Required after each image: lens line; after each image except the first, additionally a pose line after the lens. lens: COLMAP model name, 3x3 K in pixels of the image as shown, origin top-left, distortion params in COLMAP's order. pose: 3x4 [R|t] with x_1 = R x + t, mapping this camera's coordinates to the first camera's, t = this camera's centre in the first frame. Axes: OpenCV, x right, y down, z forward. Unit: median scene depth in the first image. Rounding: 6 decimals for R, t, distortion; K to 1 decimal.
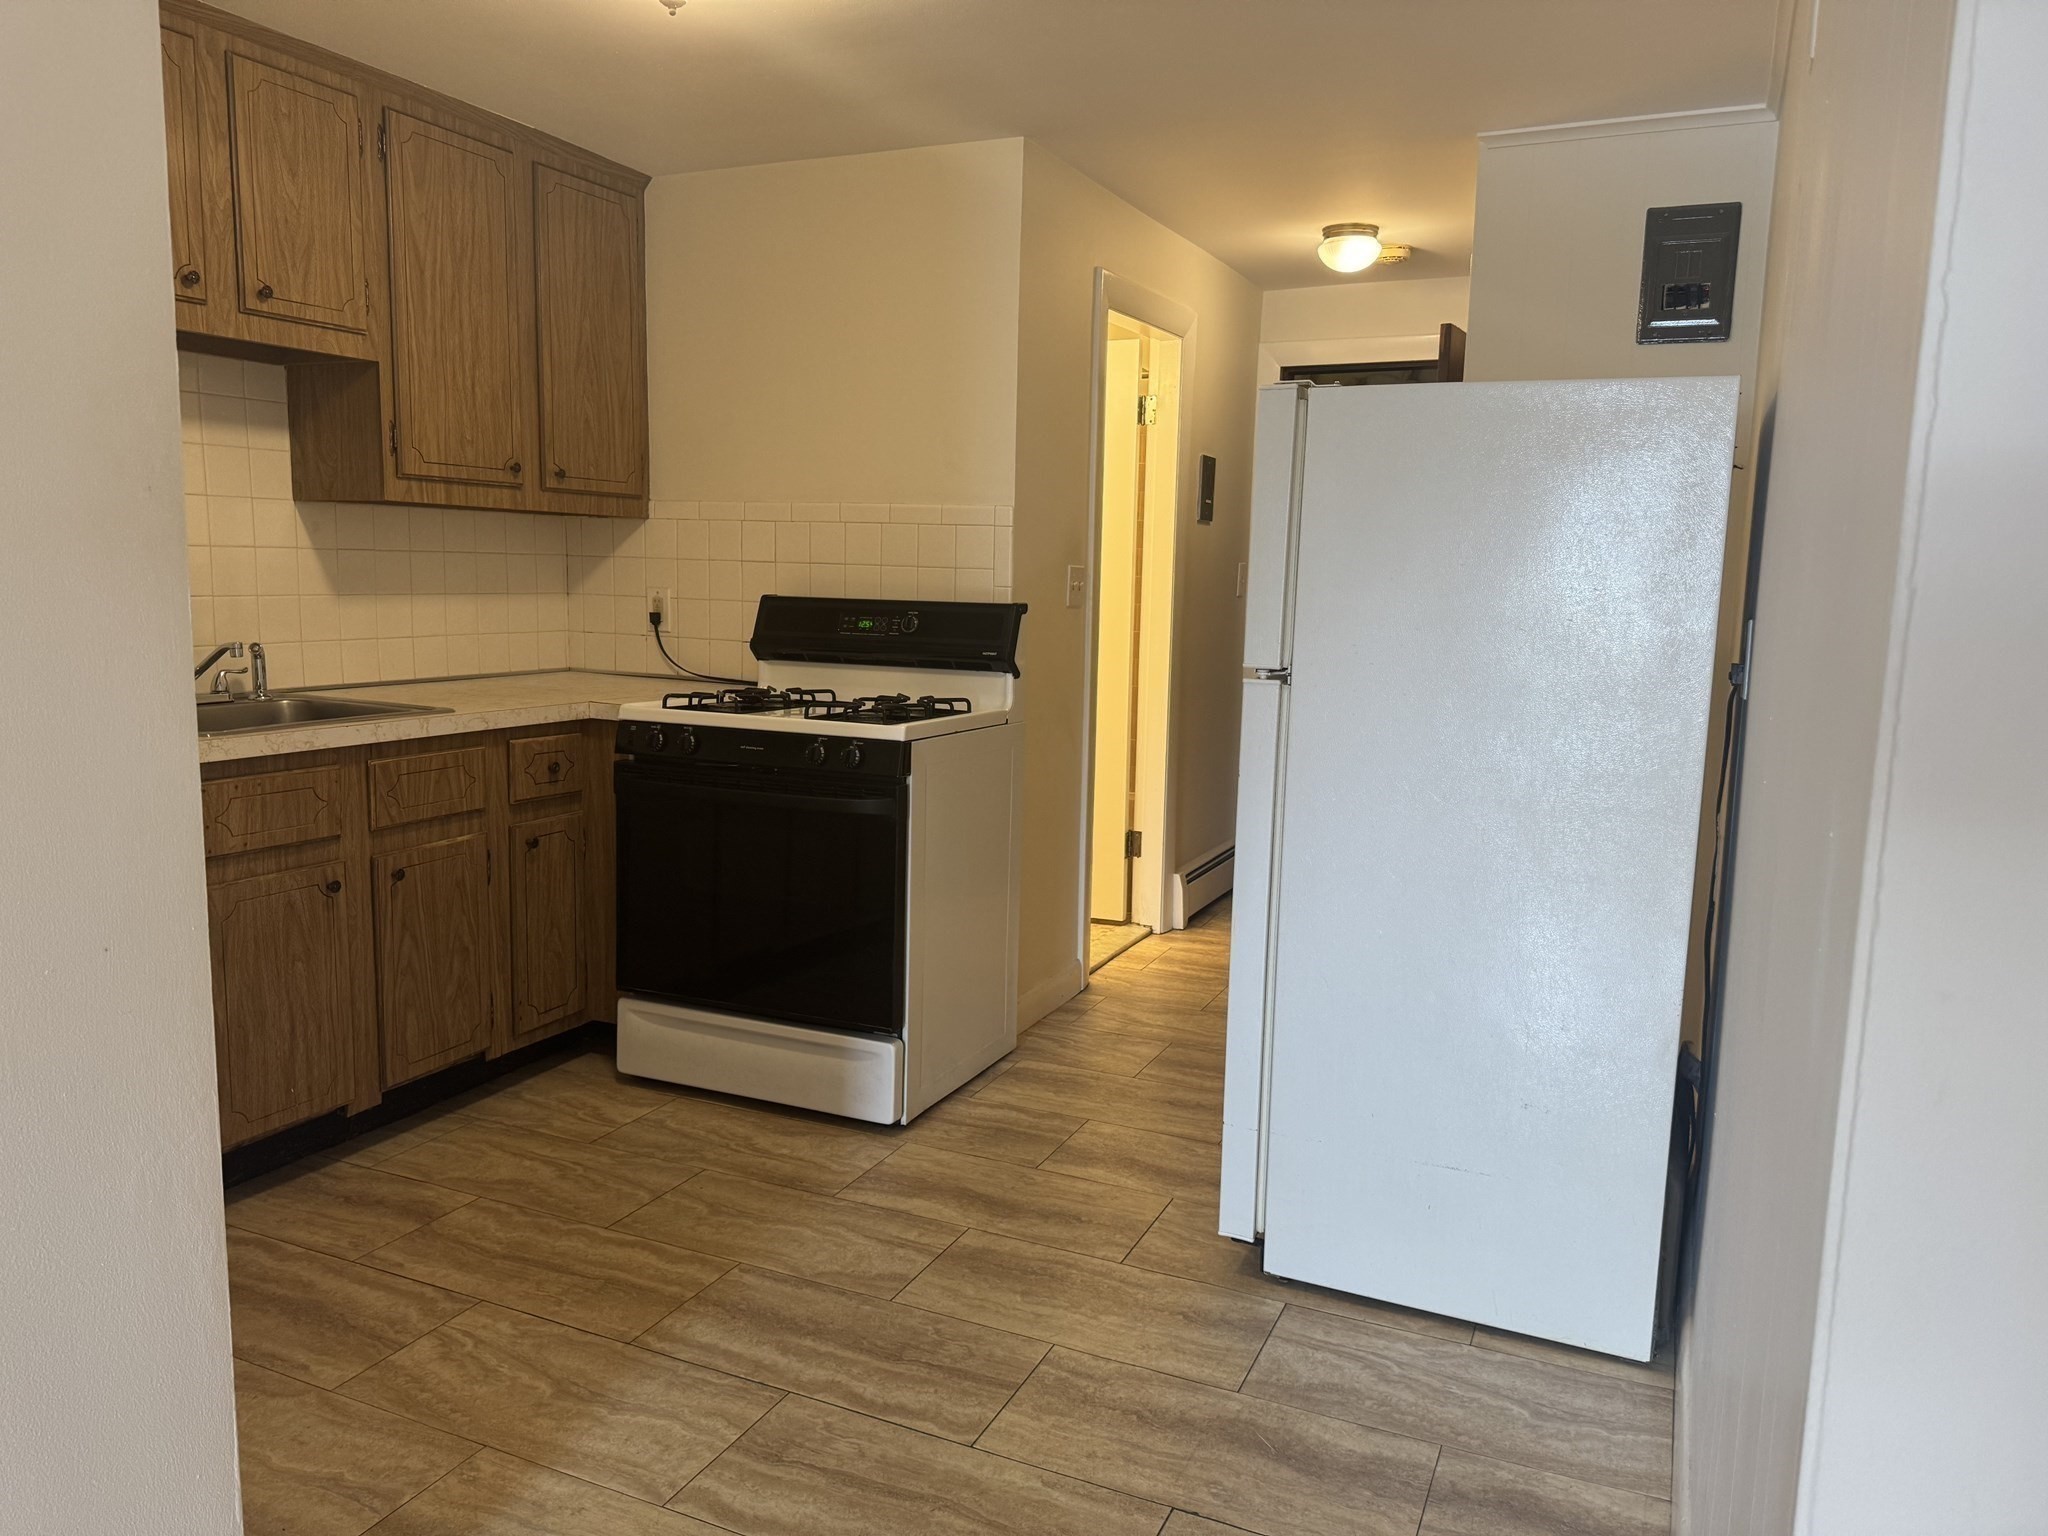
lens RADIAL K [[1437.3, 0, 1027.4], [0, 1437.3, 766.7], [0, 0, 1]] dist [0.066894, -0.092716]
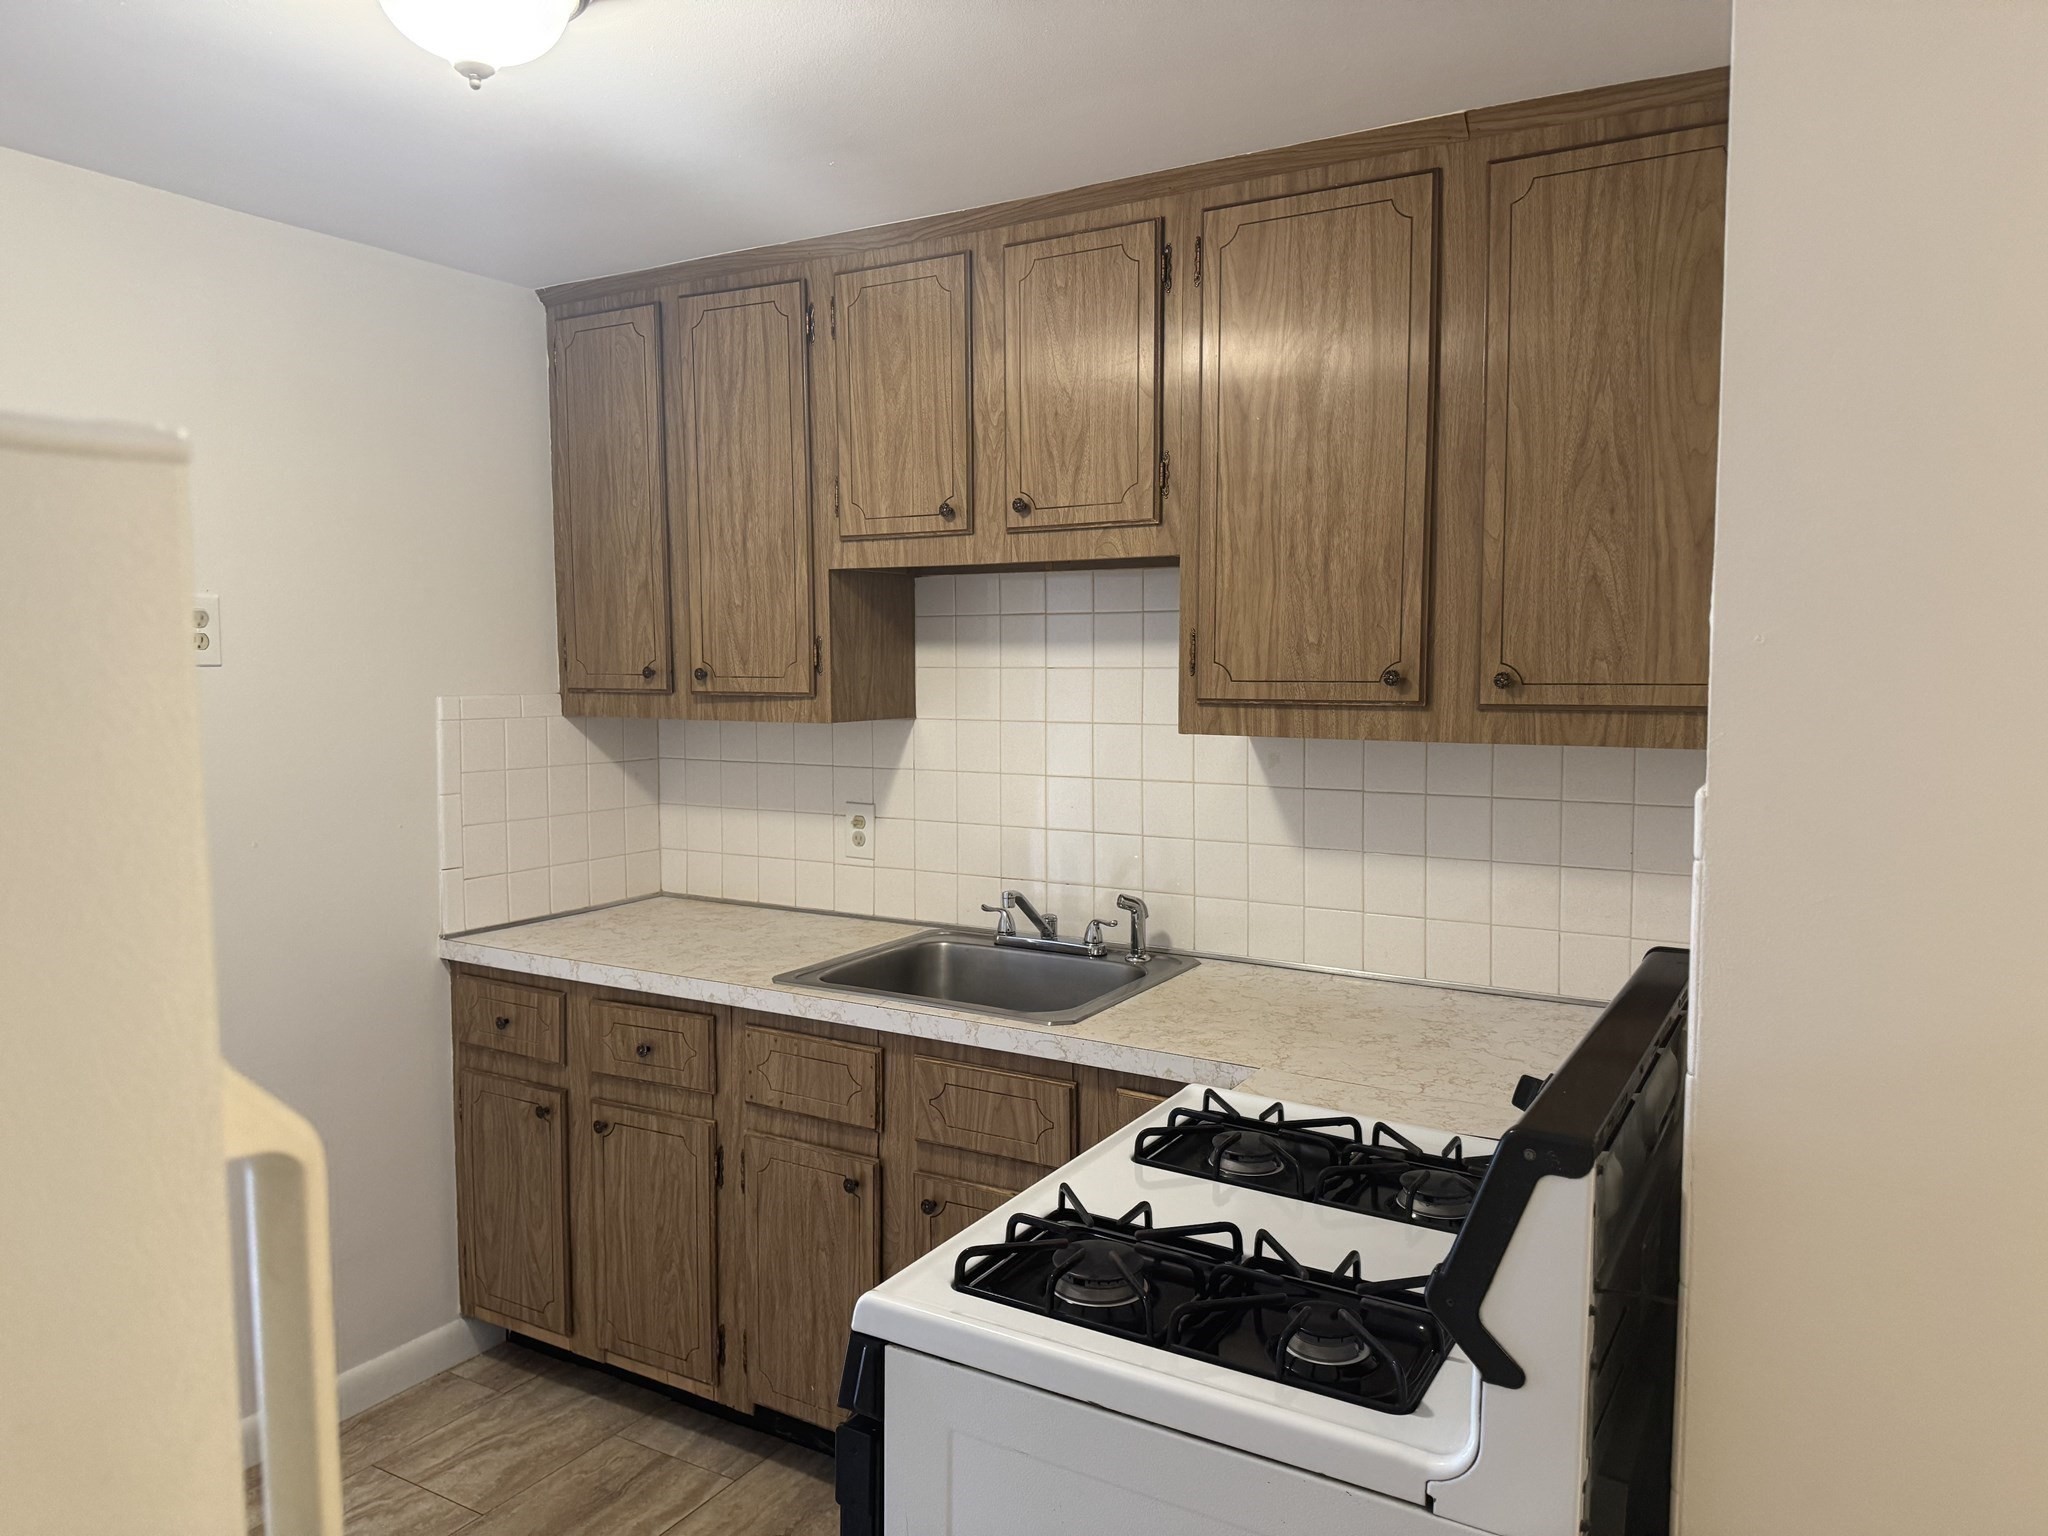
lens RADIAL K [[1419.5, 0, 1024.0], [0, 1419.5, 768.0], [0, 0, 1]] dist [0.177673, -0.388772]
pose [[-0.111516, 0.052672, -0.992366, 0.300998], [-0.139992, 0.987804, 0.068162, -0.202901], [0.983853, 0.146524, -0.102783, 0.987580]]
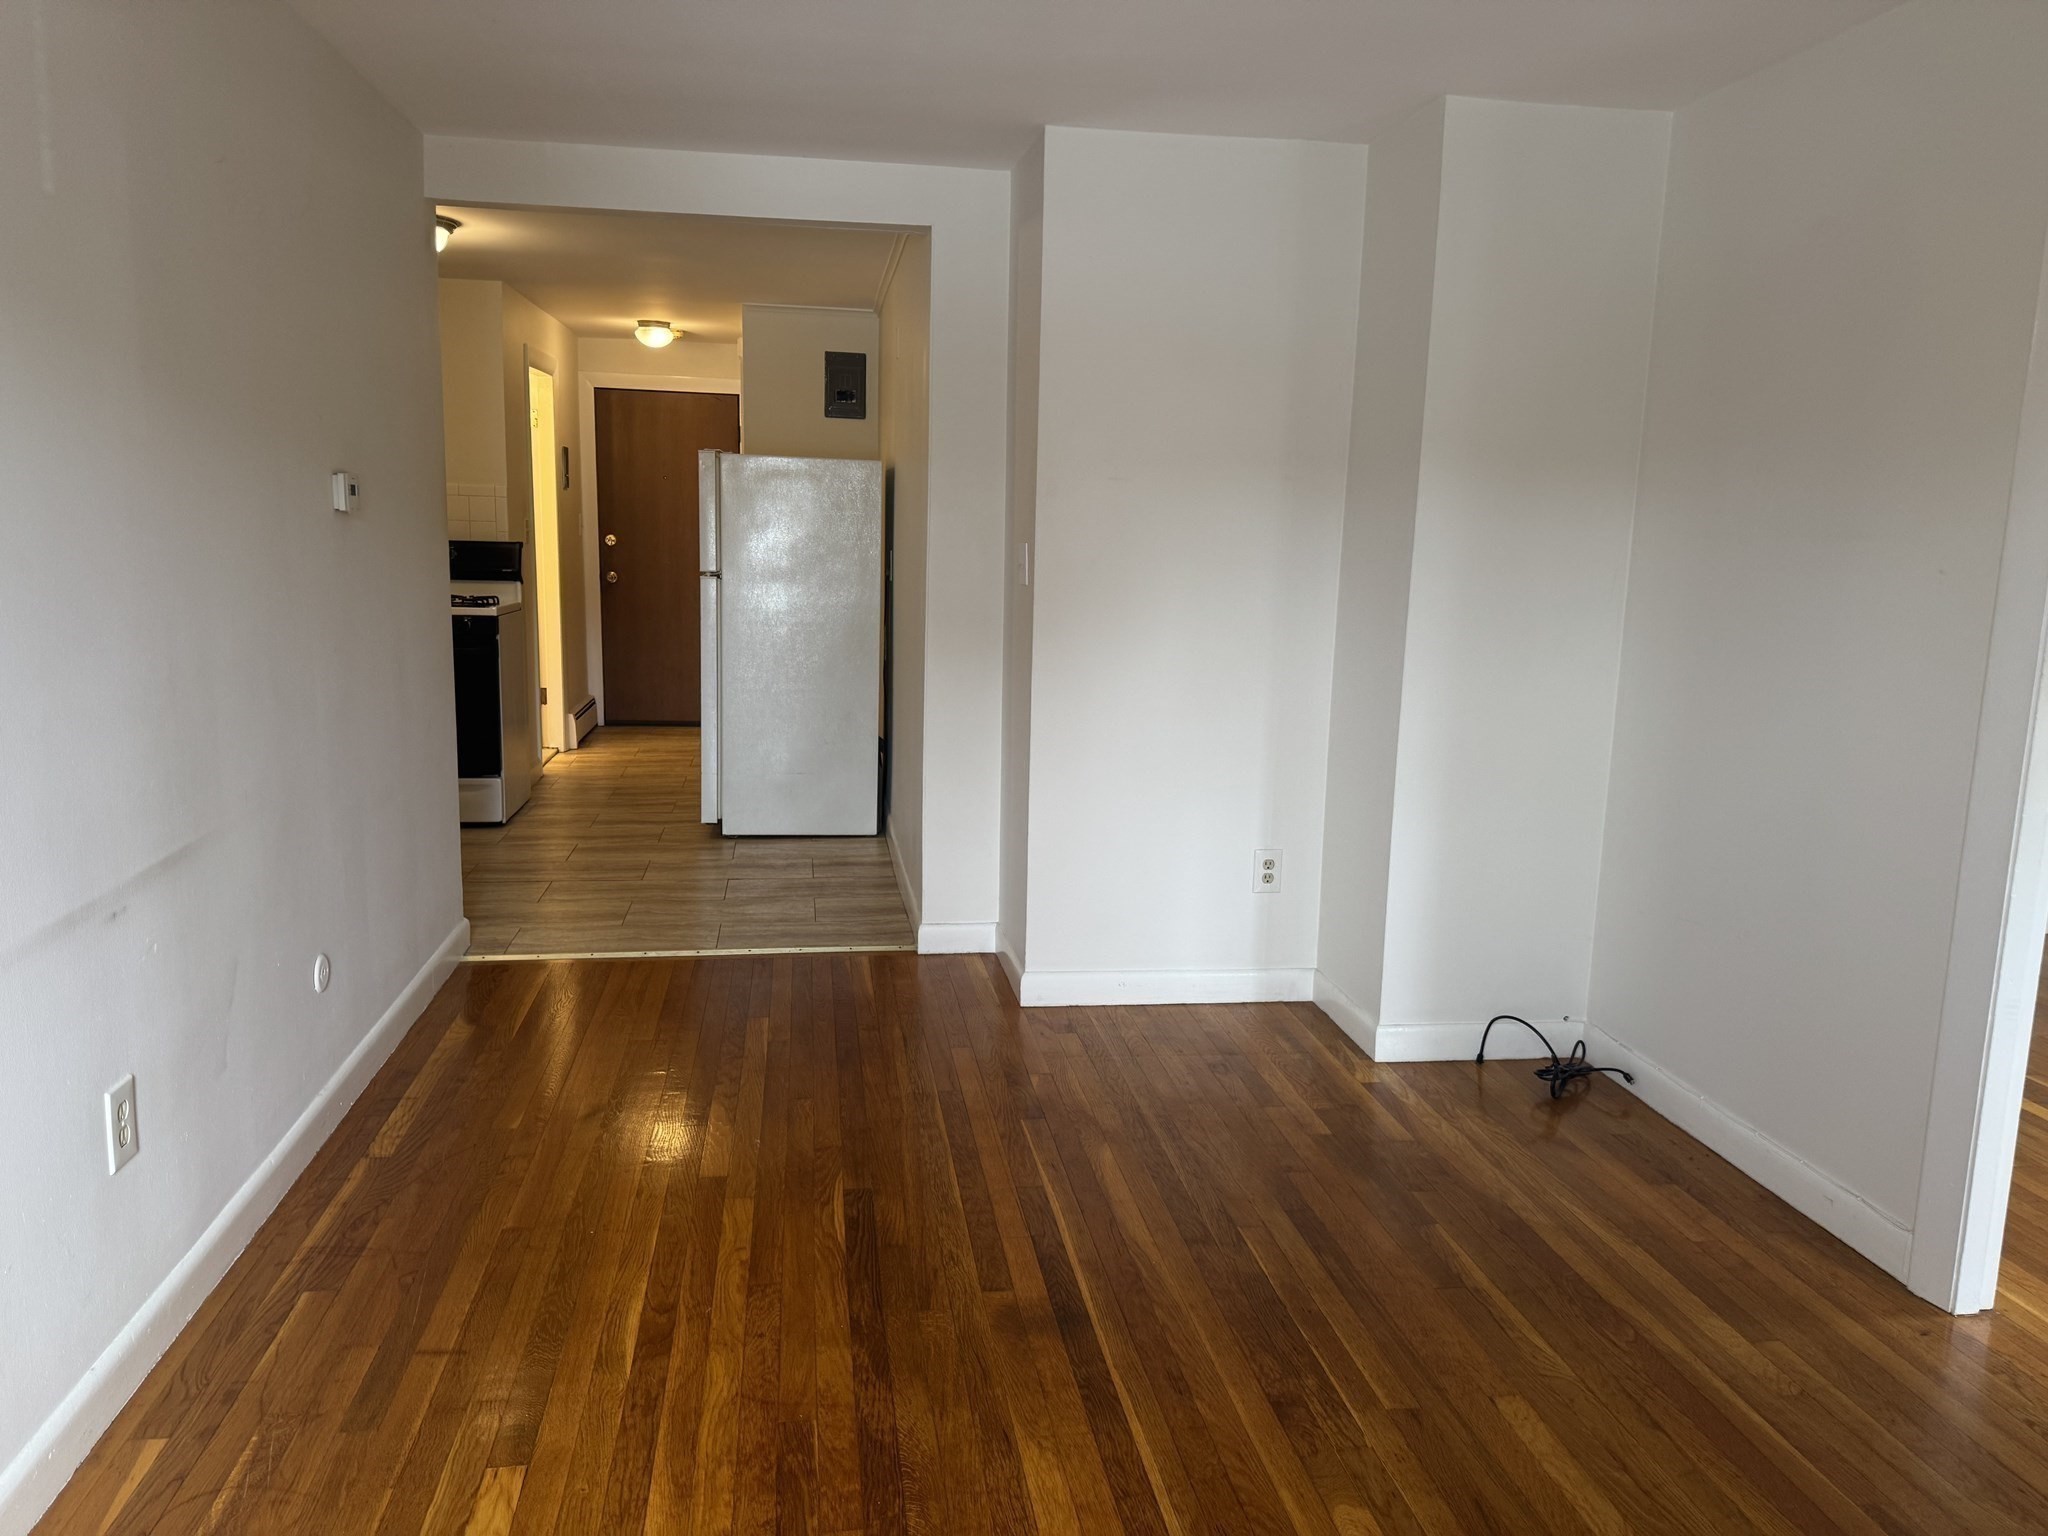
lens RADIAL K [[1466.2, 0, 1068.5], [0, 1466.2, 770.2], [0, 0, 1]] dist [0.022172, -0.002953]
pose [[0.822797, -0.092401, 0.560773, -0.529096], [0.068356, 0.995622, 0.063757, 0.104302], [-0.564209, -0.014127, 0.825511, -0.955937]]
